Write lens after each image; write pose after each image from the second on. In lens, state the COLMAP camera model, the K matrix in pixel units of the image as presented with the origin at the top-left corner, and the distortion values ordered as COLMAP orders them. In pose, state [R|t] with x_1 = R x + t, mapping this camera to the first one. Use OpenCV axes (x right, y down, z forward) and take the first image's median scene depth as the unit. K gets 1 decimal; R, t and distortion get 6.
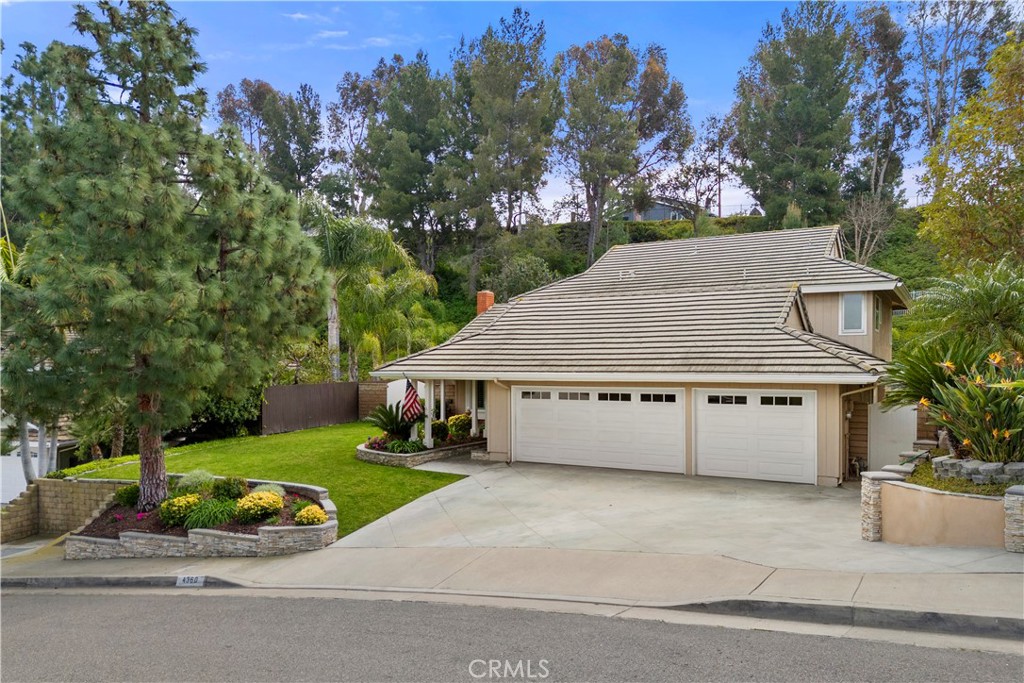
lens RADIAL K [[627.9, 0, 512.0], [0, 627.9, 341.5], [0, 0, 1]] dist [0.058378, -0.041928]
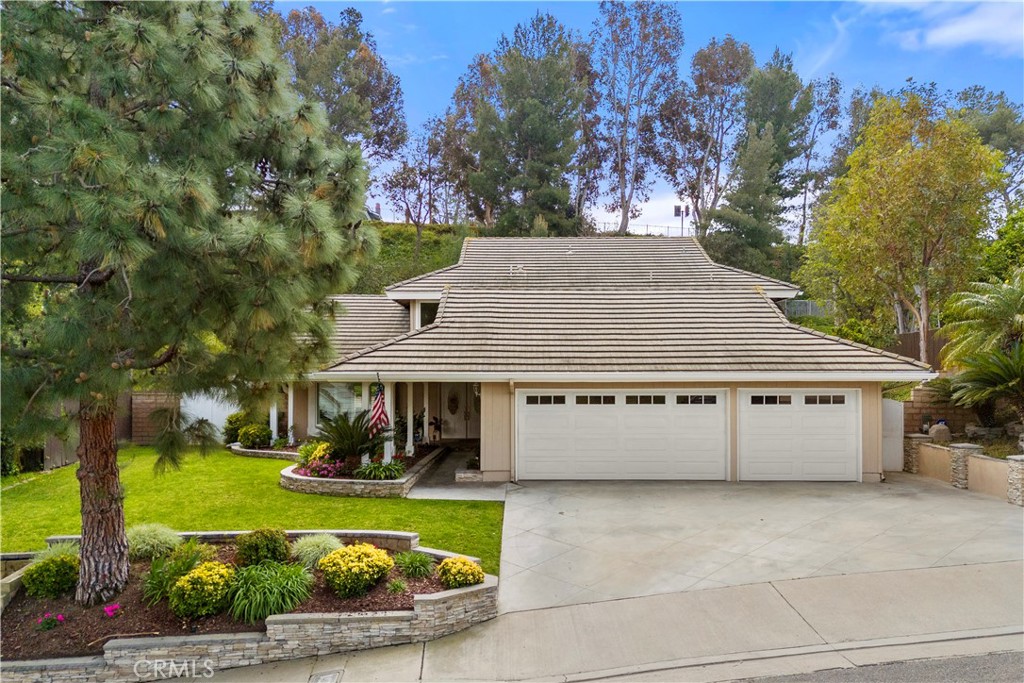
lens RADIAL K [[677.3, 0, 505.4], [0, 677.3, 343.2], [0, 0, 1]] dist [0.061864, -0.051868]
pose [[0.899871, 0.021290, 0.435636, -0.467720], [-0.016996, 0.999761, -0.013752, 0.026532], [-0.435825, 0.004971, 0.900018, 0.236238]]
